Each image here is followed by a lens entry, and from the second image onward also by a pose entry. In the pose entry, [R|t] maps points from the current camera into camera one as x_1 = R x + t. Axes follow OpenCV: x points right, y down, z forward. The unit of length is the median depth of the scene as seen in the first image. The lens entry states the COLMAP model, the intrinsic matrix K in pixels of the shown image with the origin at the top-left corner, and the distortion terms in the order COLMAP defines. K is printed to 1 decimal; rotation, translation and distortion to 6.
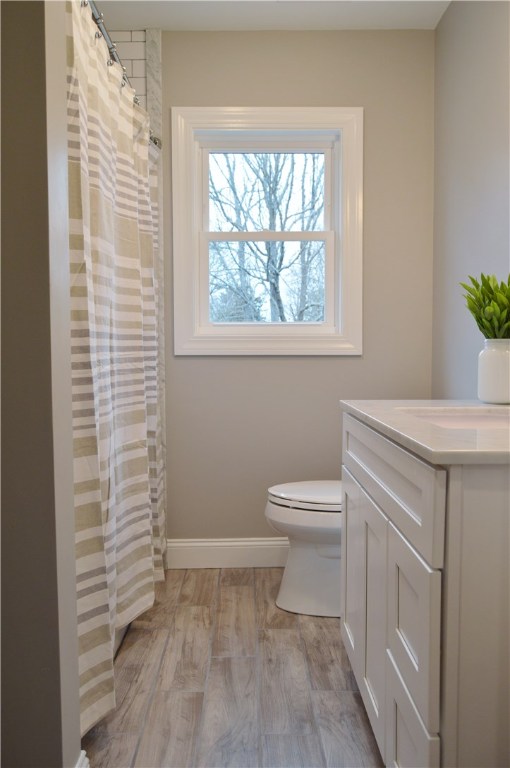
lens RADIAL K [[603.2, 0, 257.0], [0, 603.2, 384.3], [0, 0, 1]] dist [-0.018665, 0.011048]
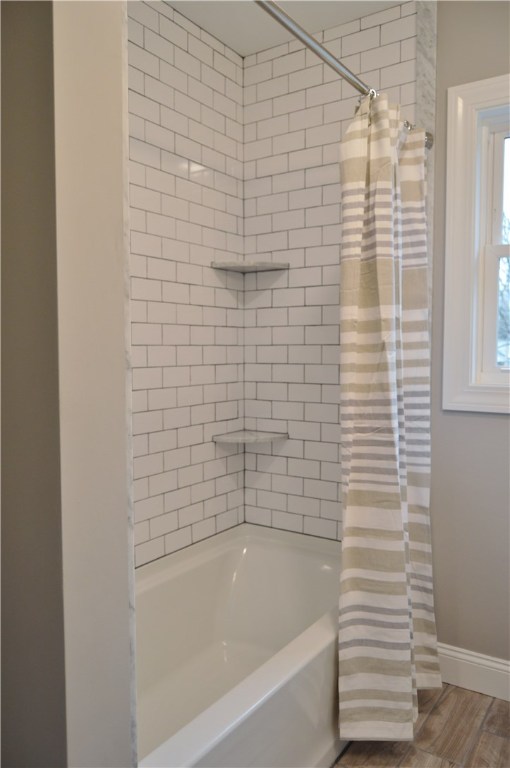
lens RADIAL K [[603.2, 0, 253.4], [0, 603.2, 386.2], [0, 0, 1]] dist [-0.018665, 0.011048]
pose [[0.822086, 0.041151, -0.567875, 0.105009], [-0.039140, 0.999110, 0.015738, -0.083247], [0.568017, 0.009289, 0.822965, 0.231041]]
